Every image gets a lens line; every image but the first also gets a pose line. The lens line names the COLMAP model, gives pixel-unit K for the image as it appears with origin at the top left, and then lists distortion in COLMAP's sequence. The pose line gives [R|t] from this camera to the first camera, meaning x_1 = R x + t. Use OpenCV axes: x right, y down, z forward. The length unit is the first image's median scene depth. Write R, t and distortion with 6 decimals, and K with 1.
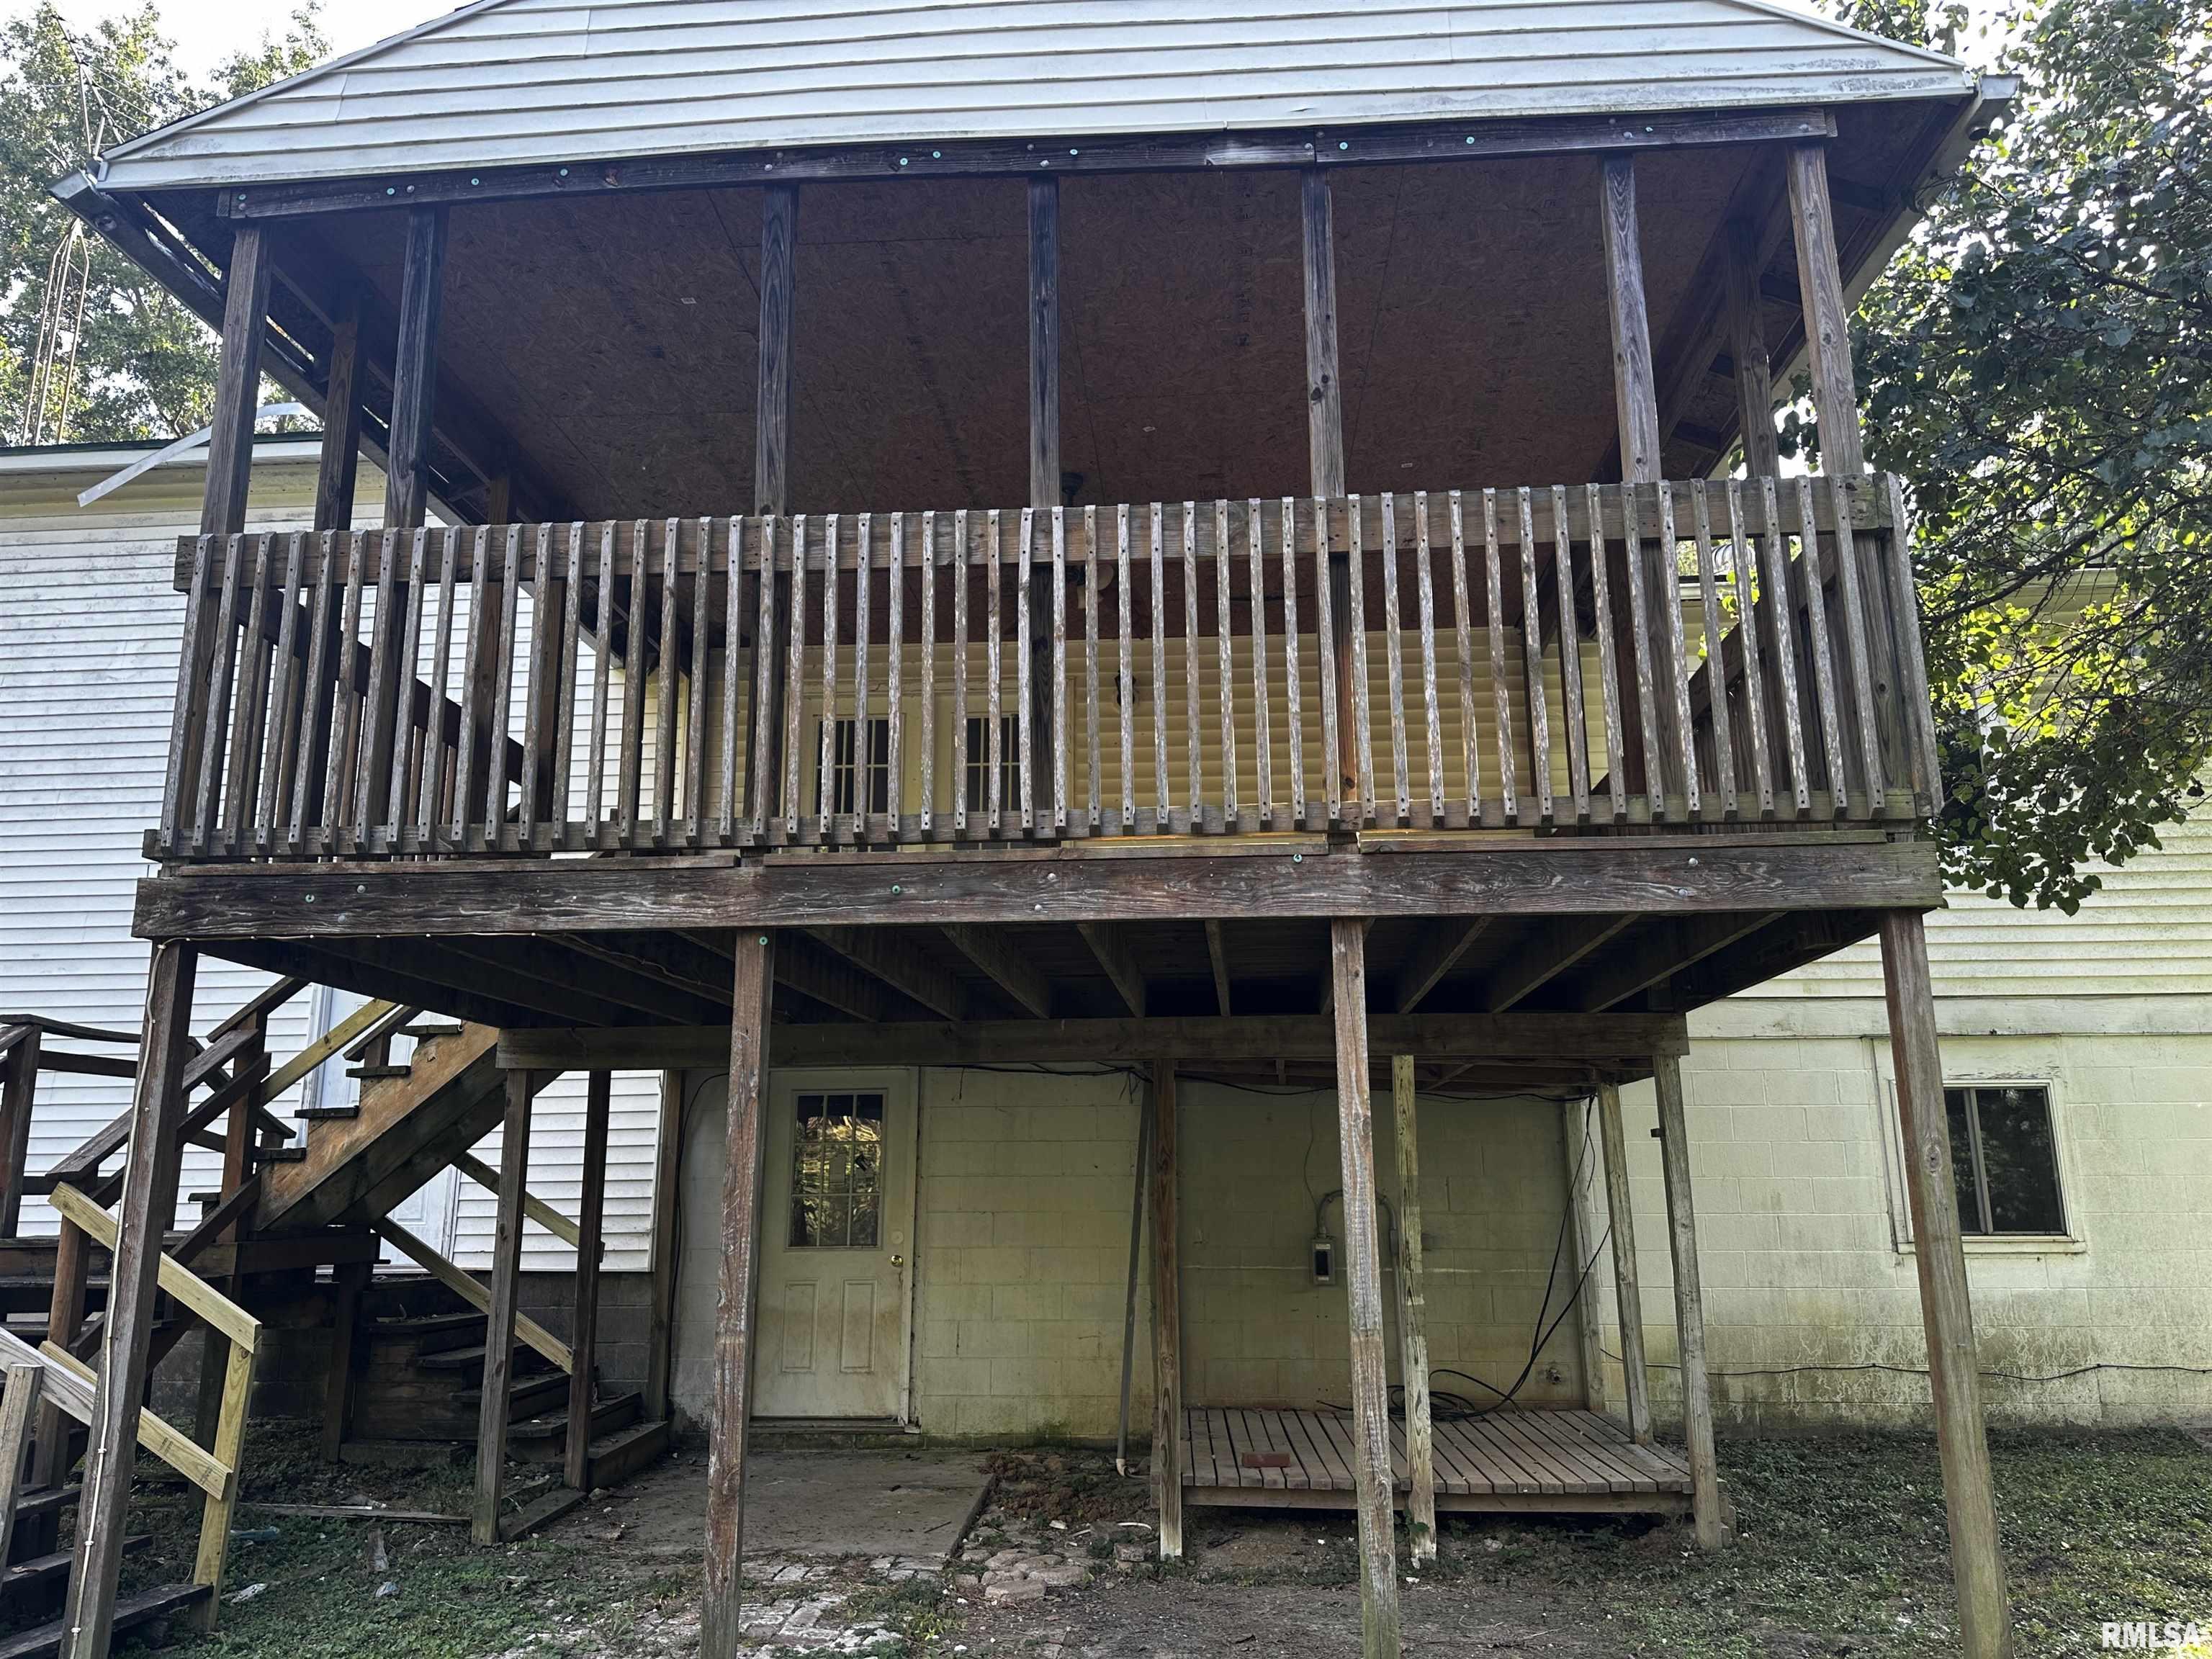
lens RADIAL K [[1549.9, 0, 1114.8], [0, 1549.9, 824.1], [0, 0, 1]] dist [0.079750, -0.100082]
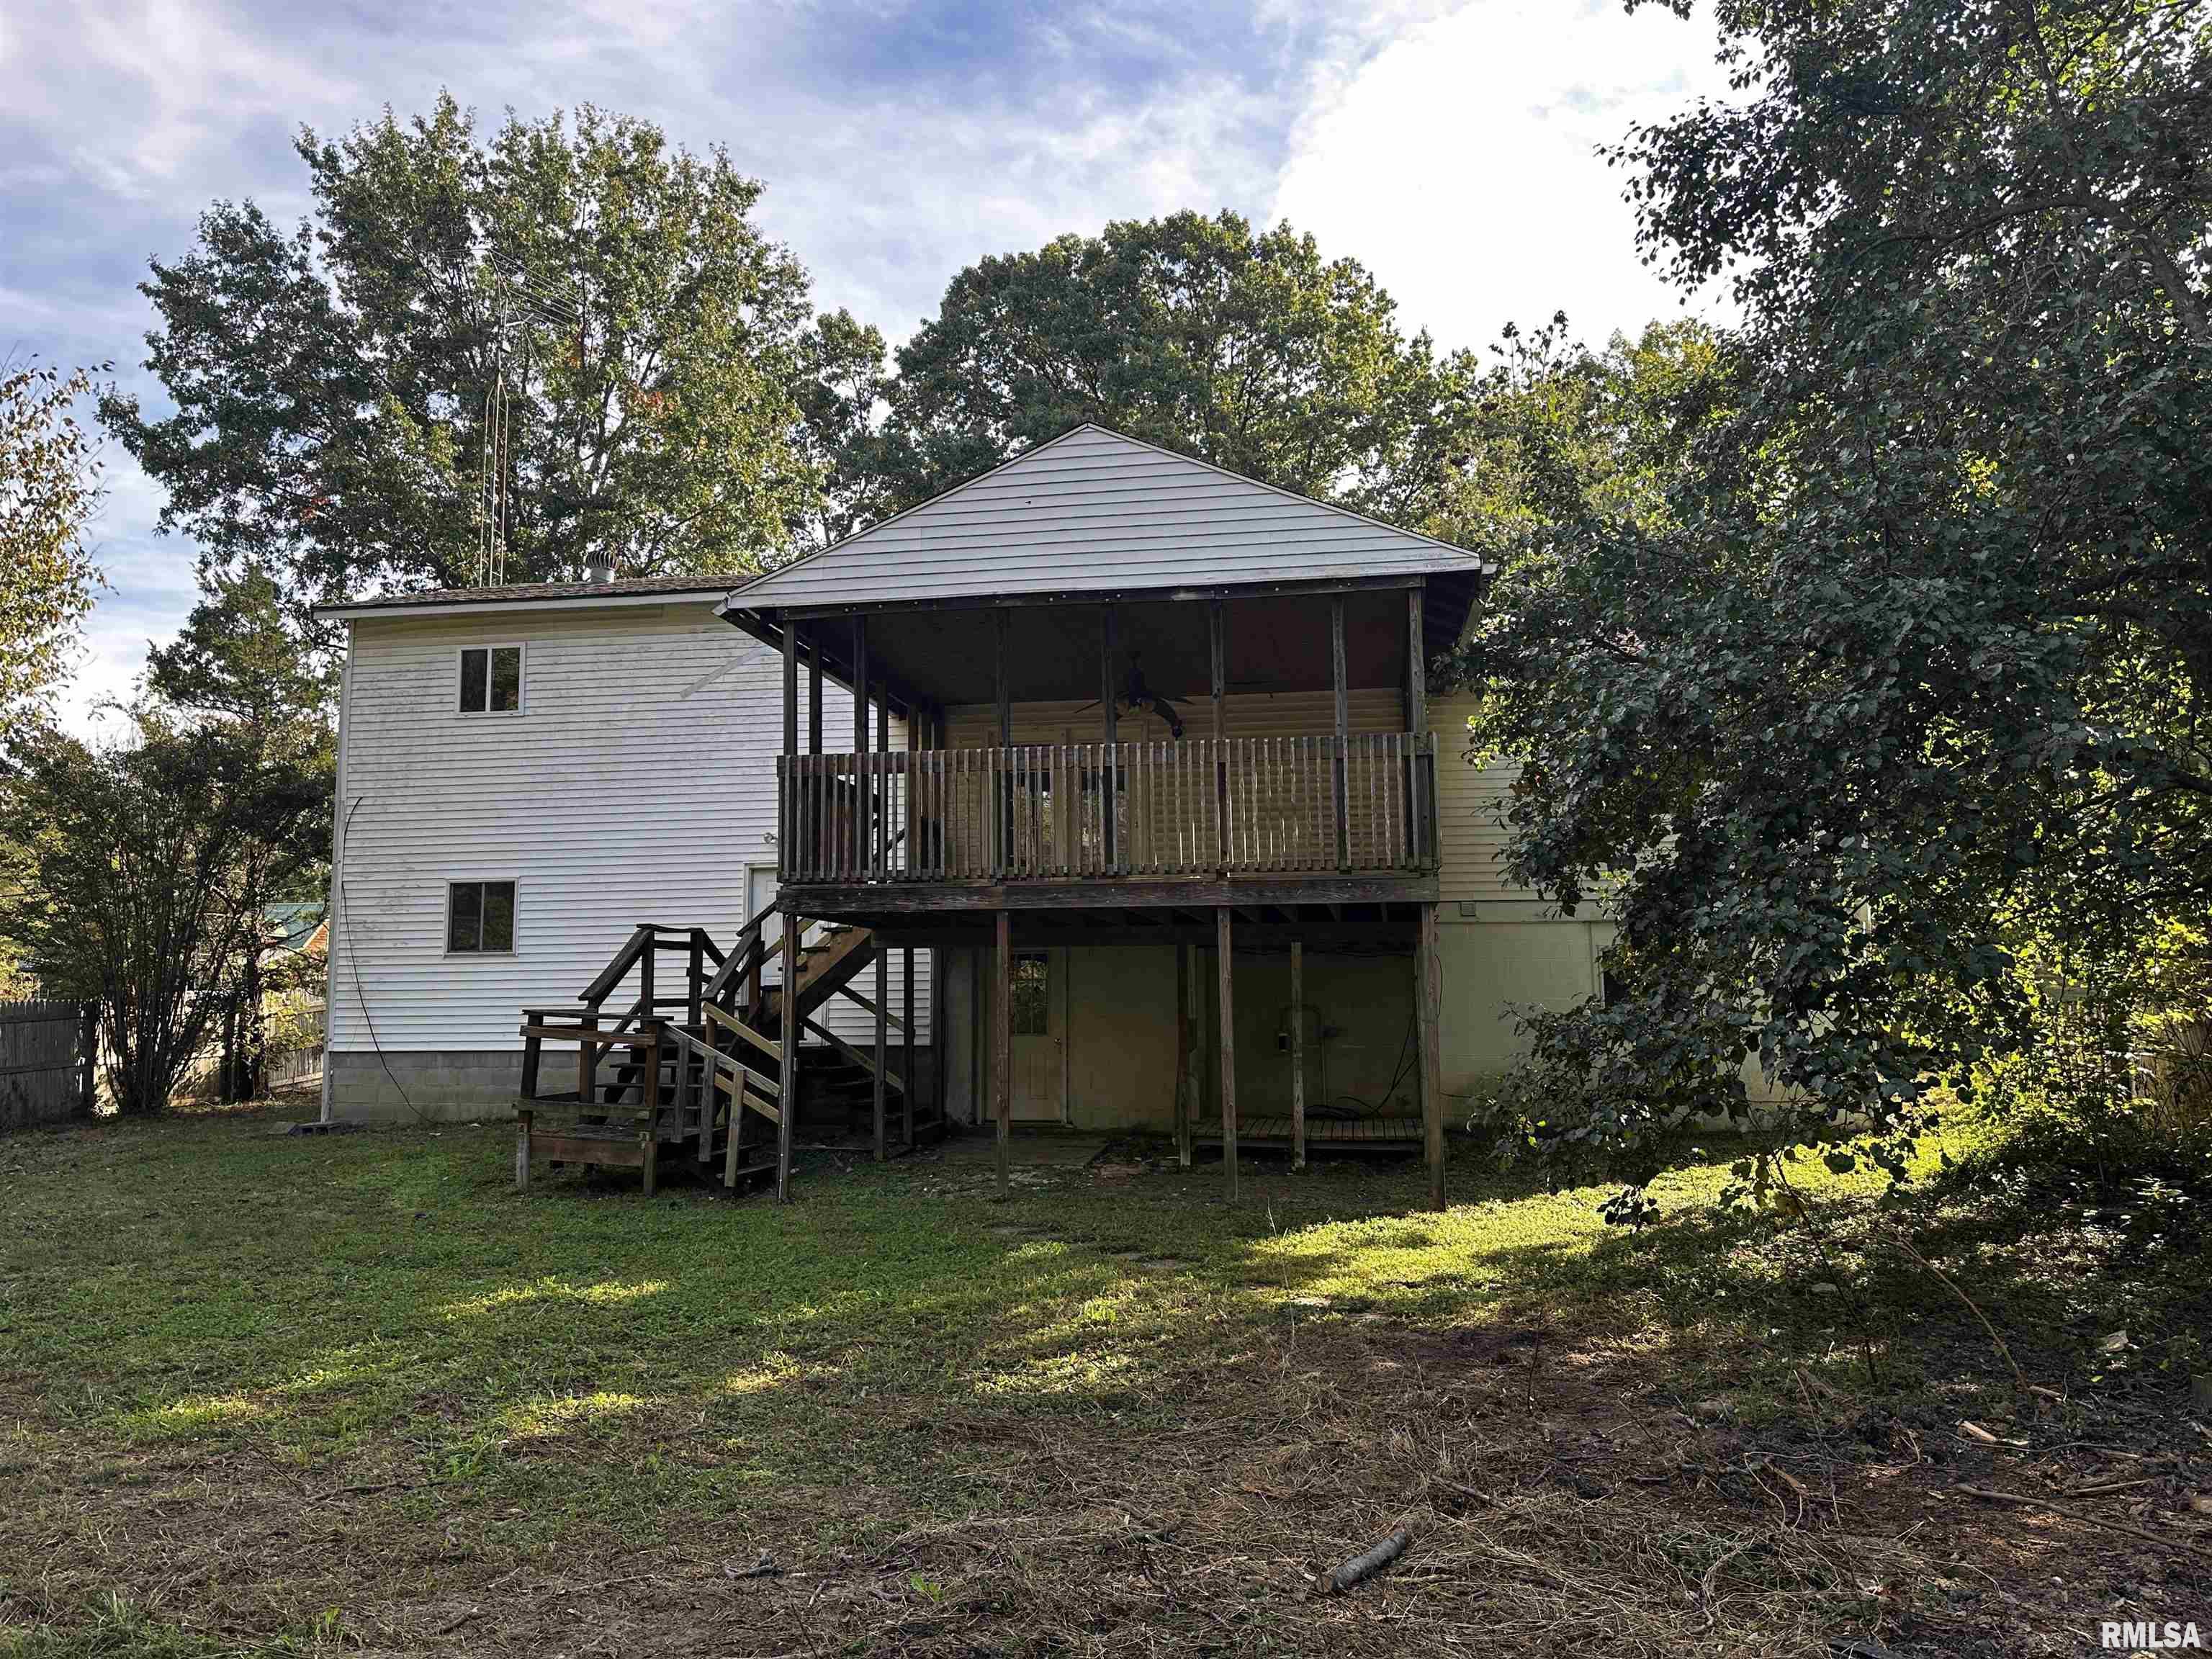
lens RADIAL K [[1549.9, 0, 1098.6], [0, 1549.9, 832.0], [0, 0, 1]] dist [0.079750, -0.100082]
pose [[0.994725, -0.012182, -0.101850, 0.177911], [0.024155, 0.992818, 0.117167, -0.325299], [0.099691, -0.119009, 0.987876, -1.396504]]
